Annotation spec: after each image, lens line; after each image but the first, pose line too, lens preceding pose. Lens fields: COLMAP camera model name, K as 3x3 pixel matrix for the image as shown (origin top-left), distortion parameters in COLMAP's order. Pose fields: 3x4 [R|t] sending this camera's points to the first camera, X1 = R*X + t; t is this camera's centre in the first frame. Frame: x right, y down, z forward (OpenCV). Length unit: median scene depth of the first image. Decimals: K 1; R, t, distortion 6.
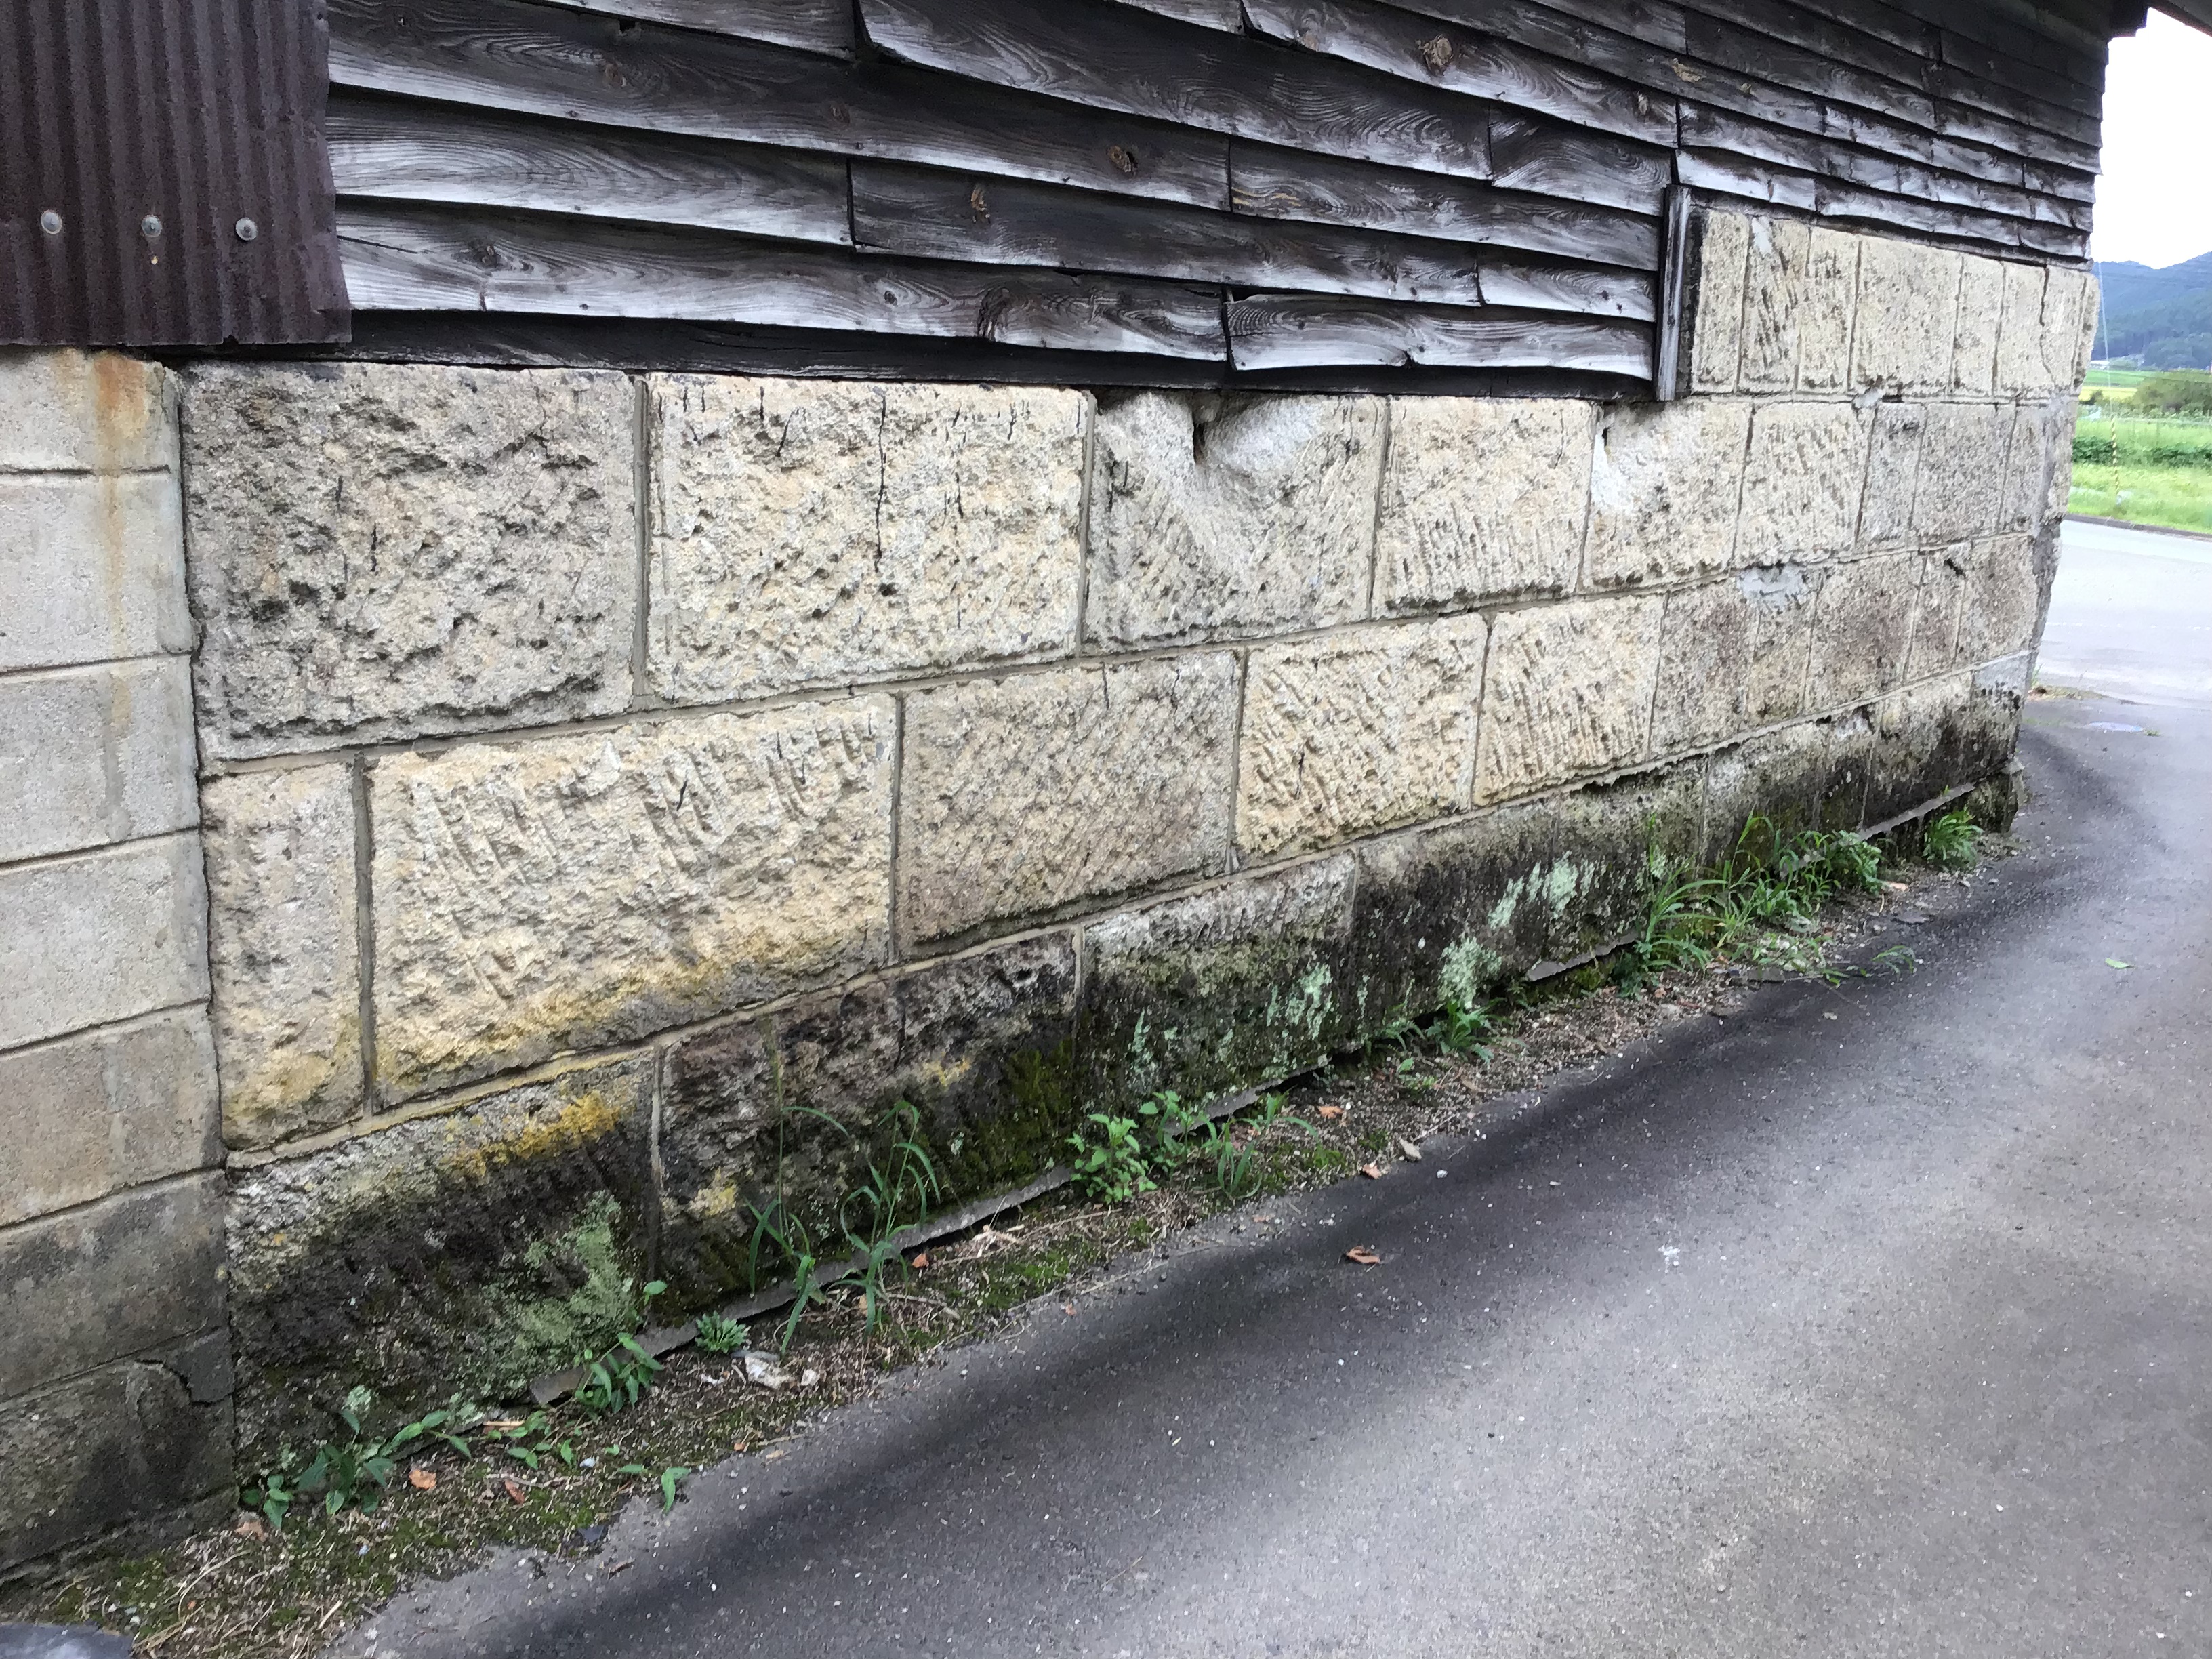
lens RADIAL K [[2026.9, 0, 1106.0], [0, 2026.9, 829.5], [0, 0, 1]] dist [0.110862, -0.234765]
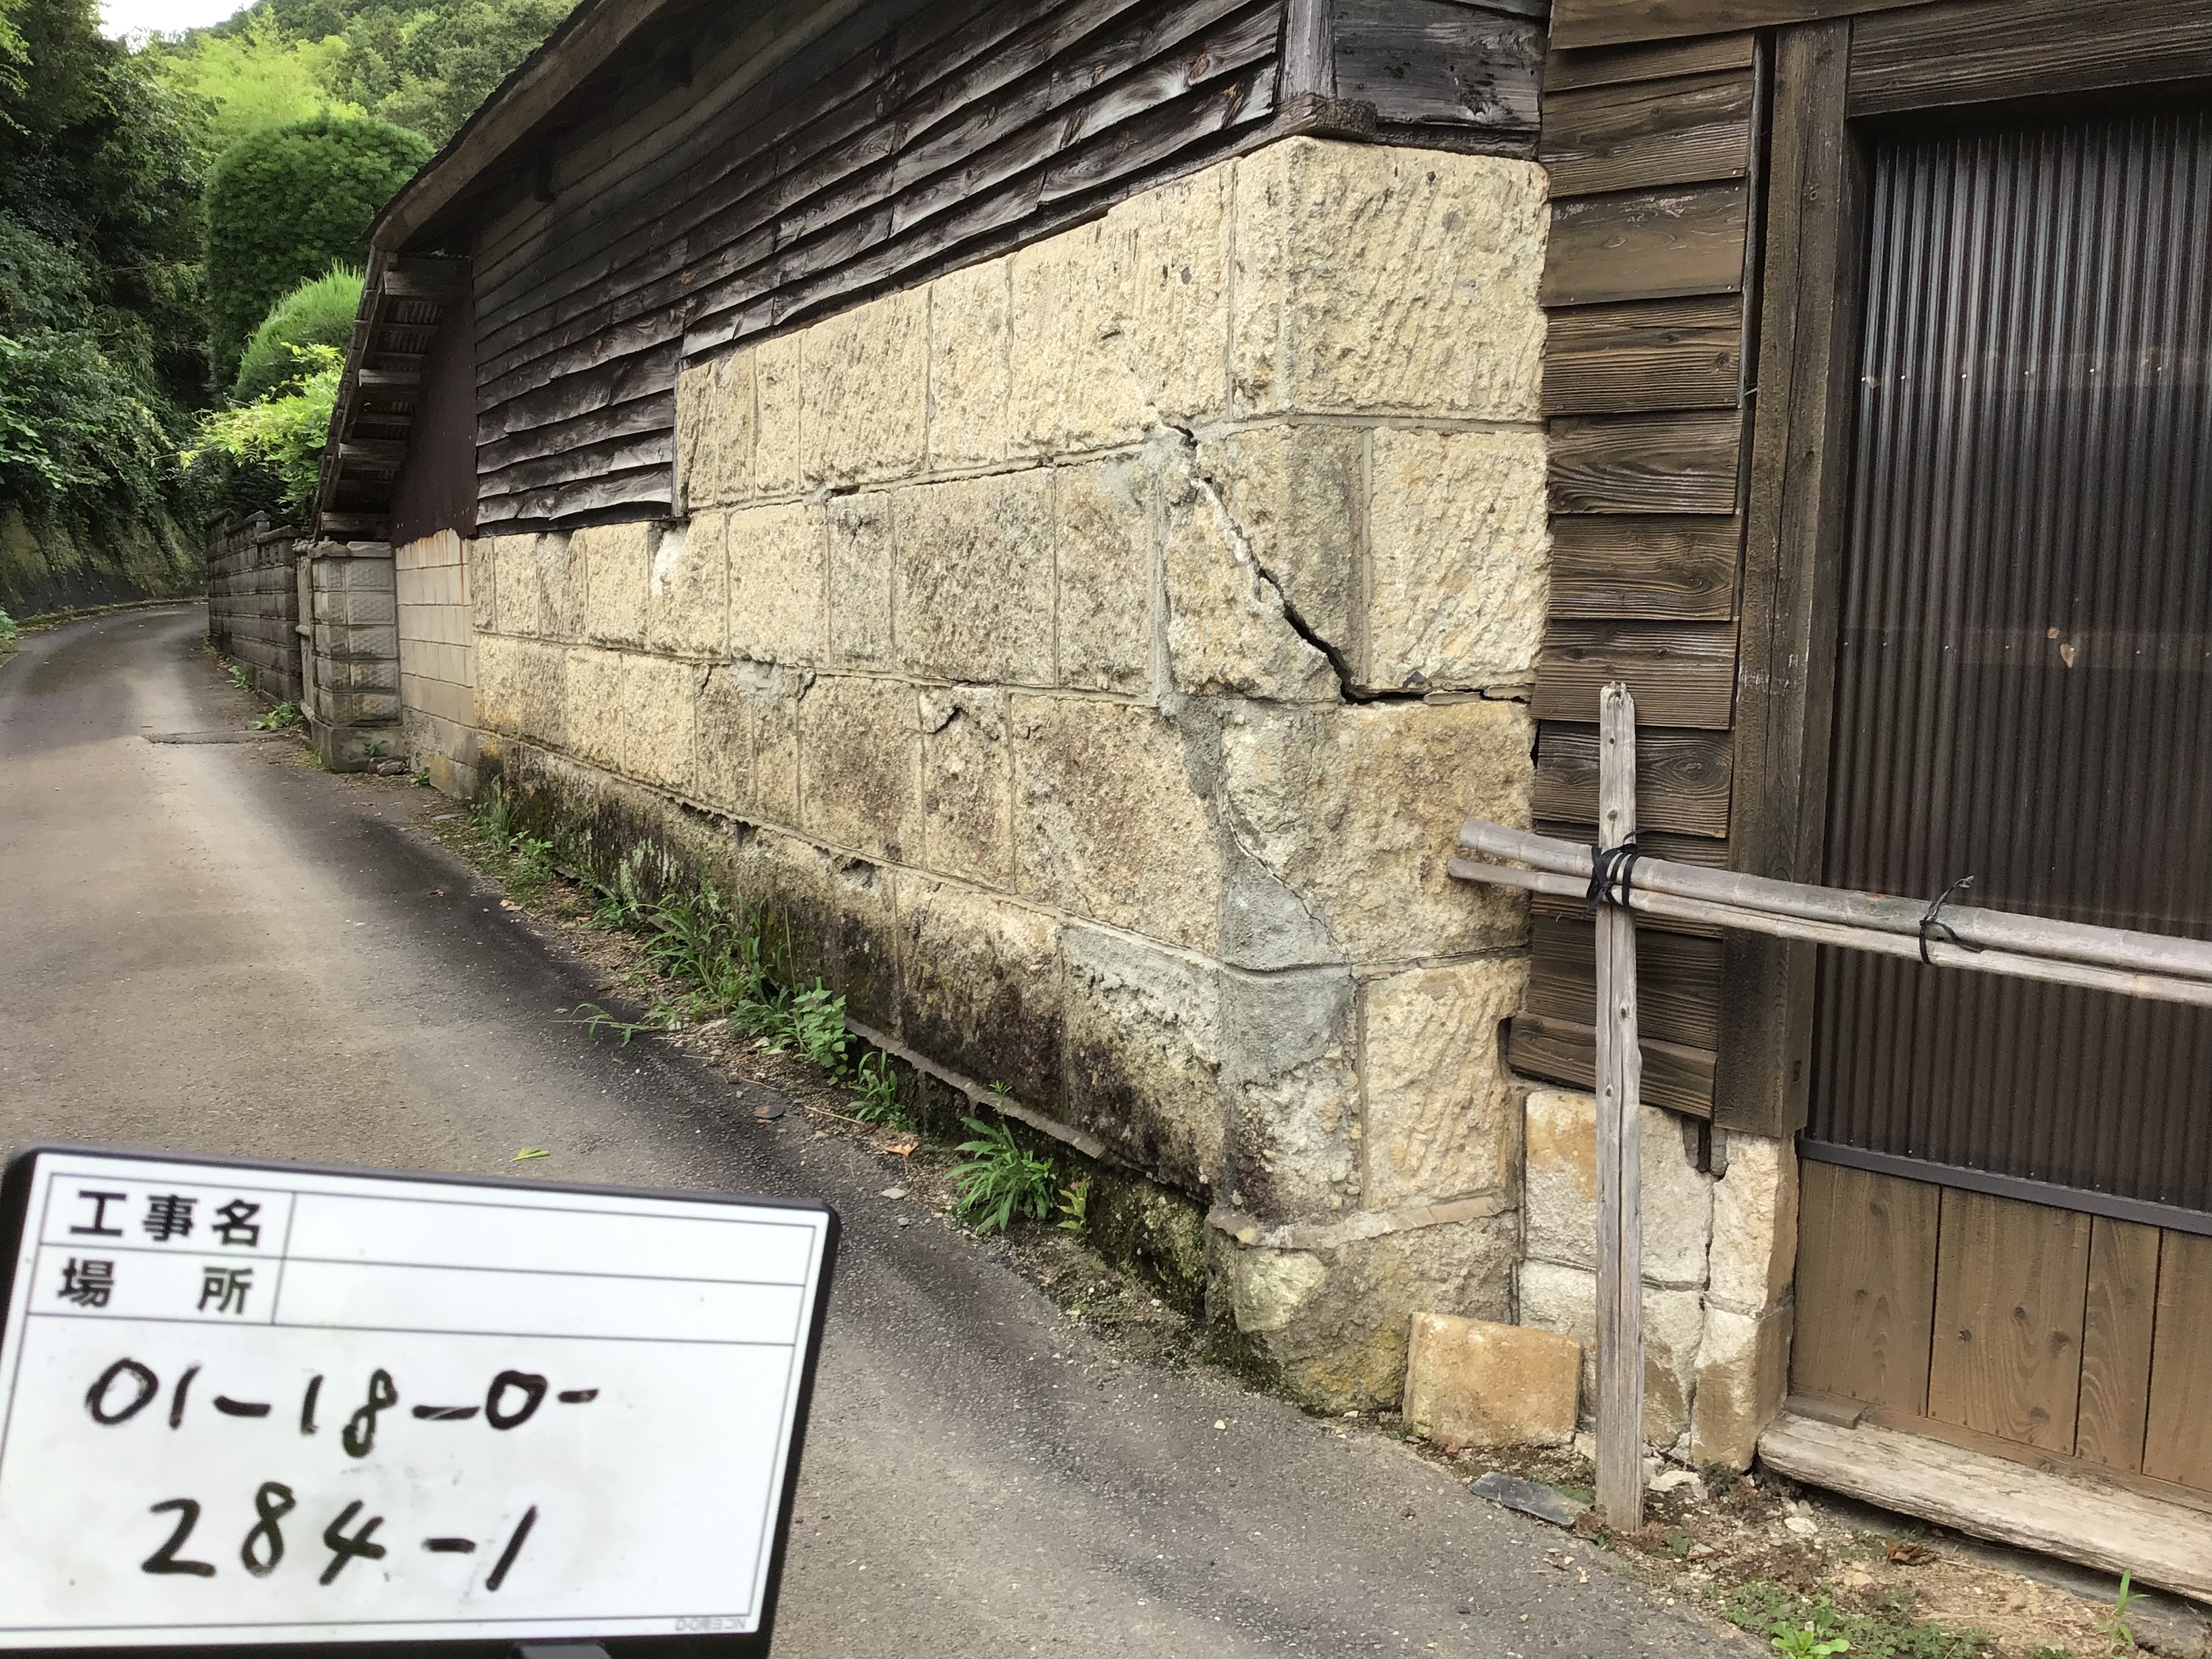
lens RADIAL K [[2026.9, 0, 1106.0], [0, 2026.9, 829.5], [0, 0, 1]] dist [0.110862, -0.234765]
pose [[-0.401171, 0.062194, -0.913889, 1.366940], [-0.226213, 0.960064, 0.164637, -0.291046], [0.887631, 0.272781, -0.371081, 1.767438]]
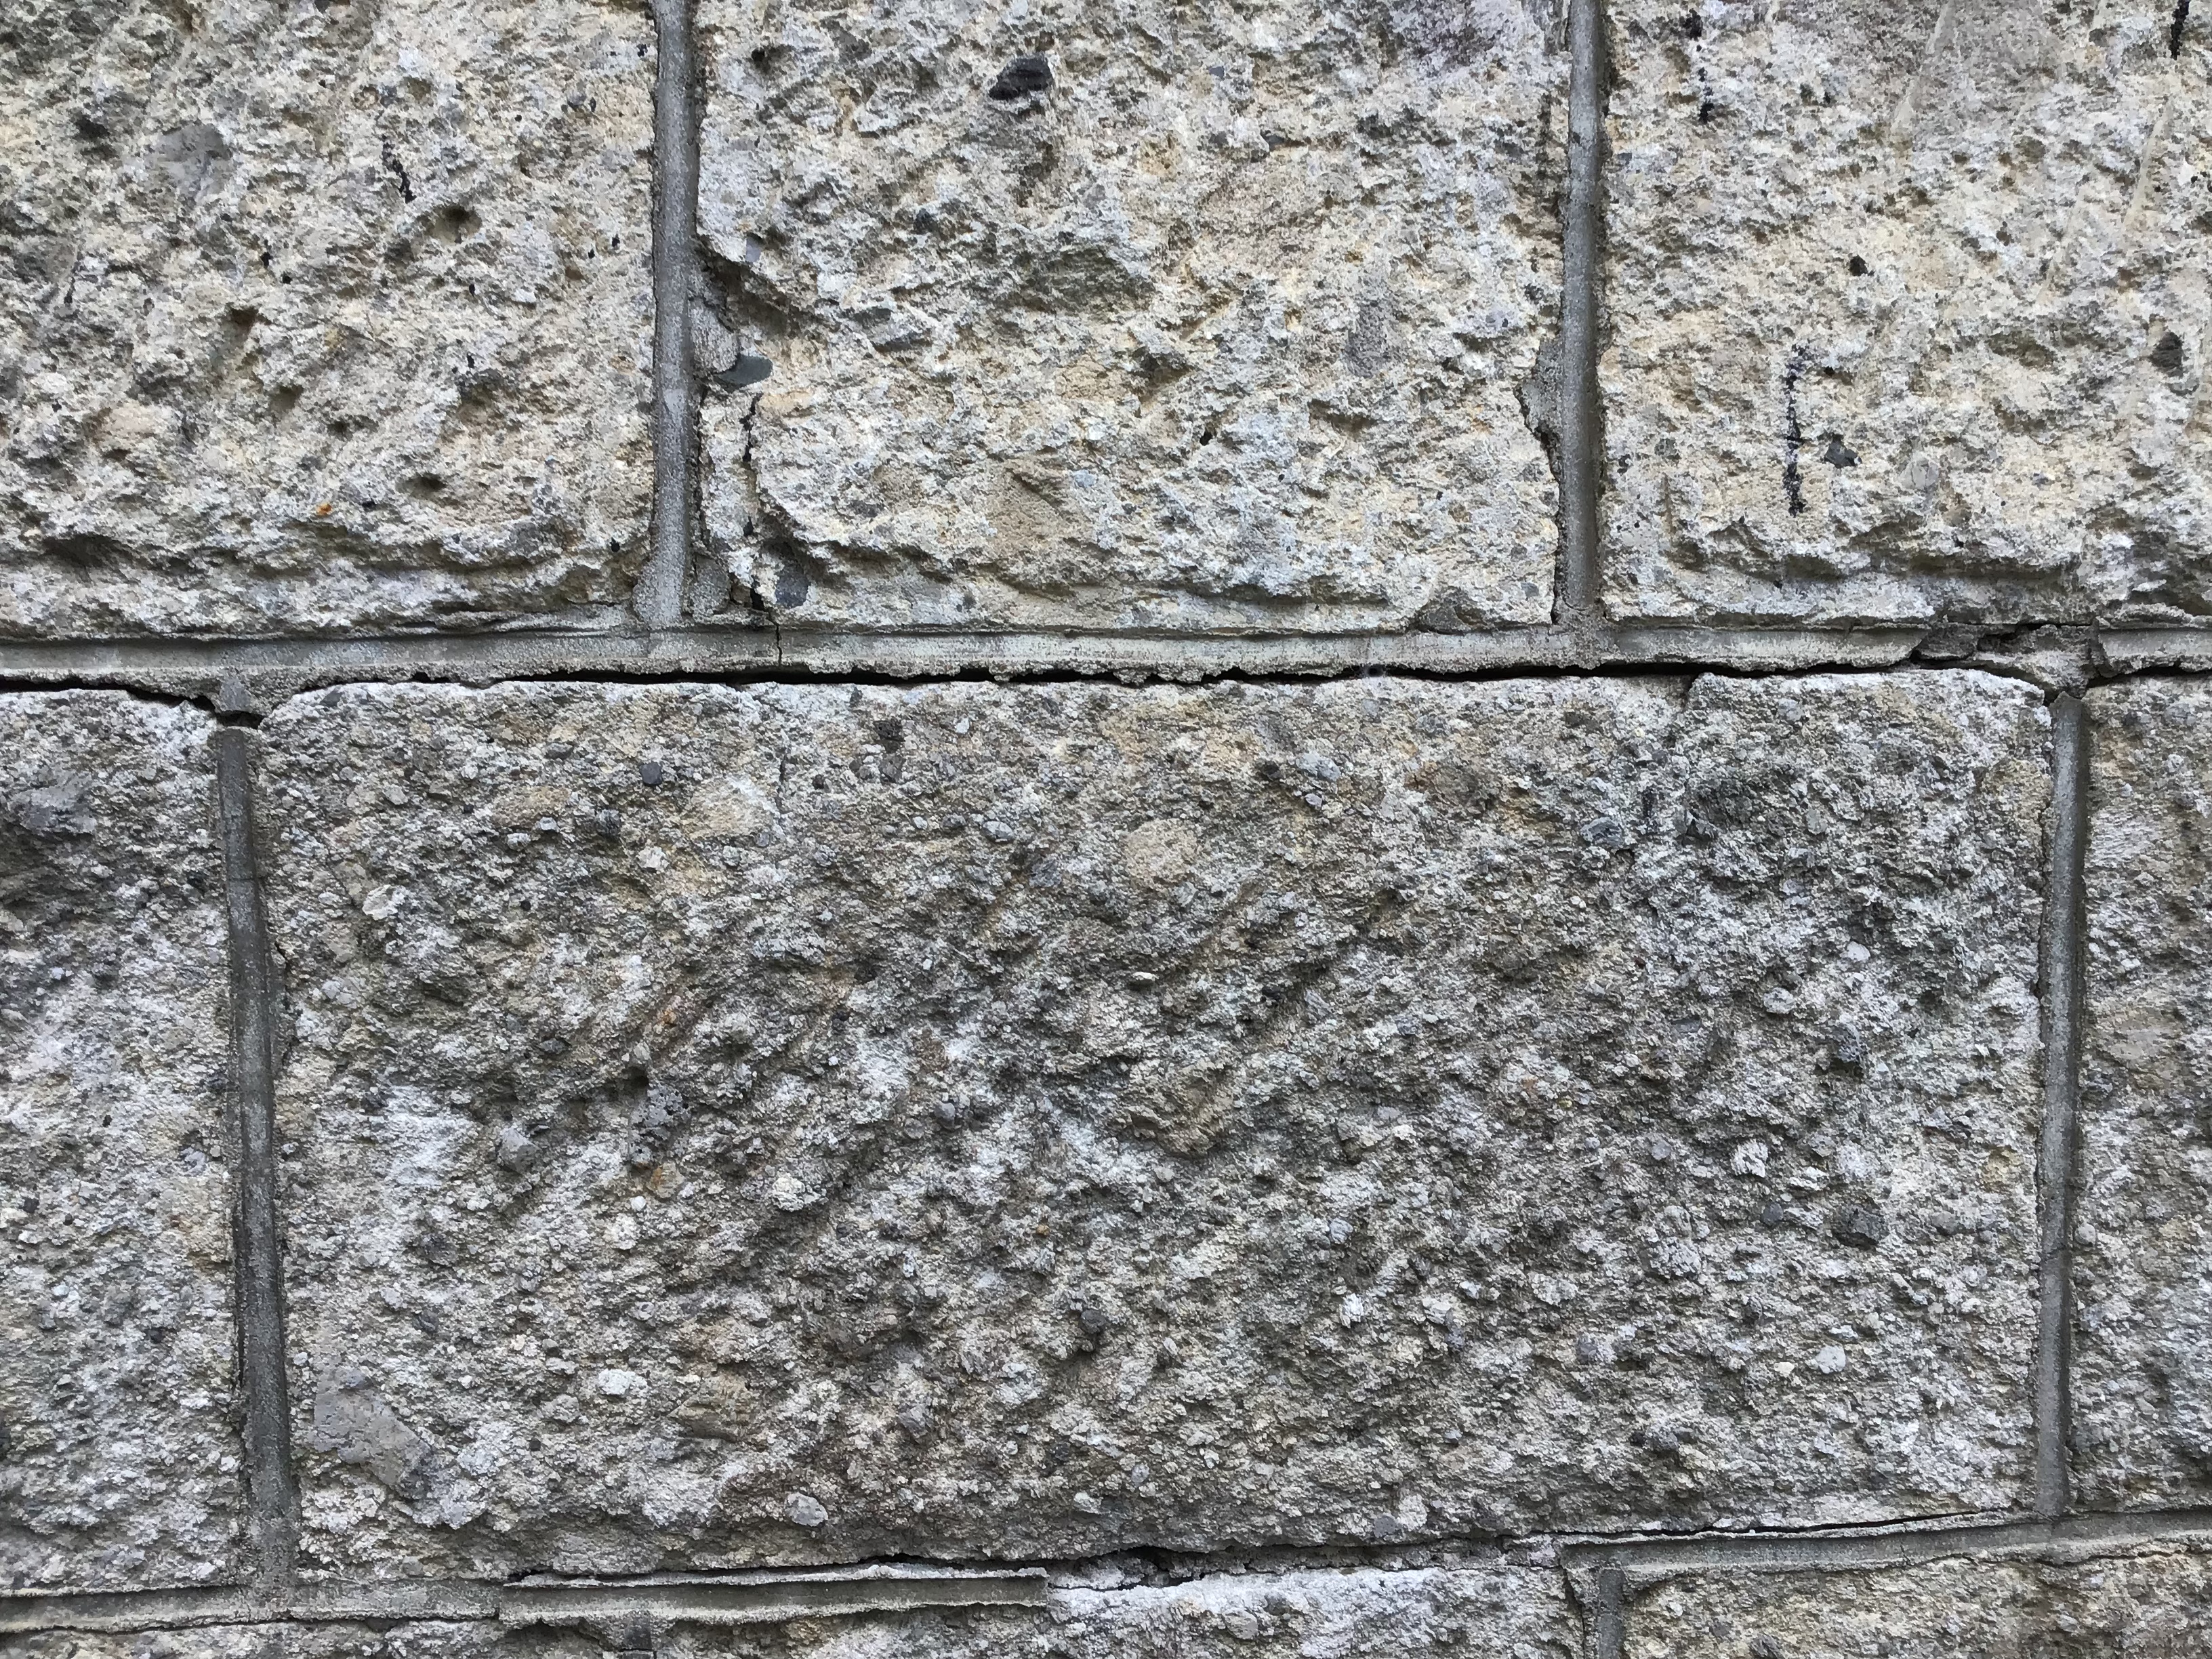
lens RADIAL K [[1949.5, 0, 1106.0], [0, 1949.5, 829.5], [0, 0, 1]] dist [0.105457, -0.193834]
pose [[0.691639, 0.014463, -0.722099, 0.691782], [-0.134146, 0.984975, -0.108759, -0.240911], [0.709676, 0.172089, 0.683187, 1.198803]]
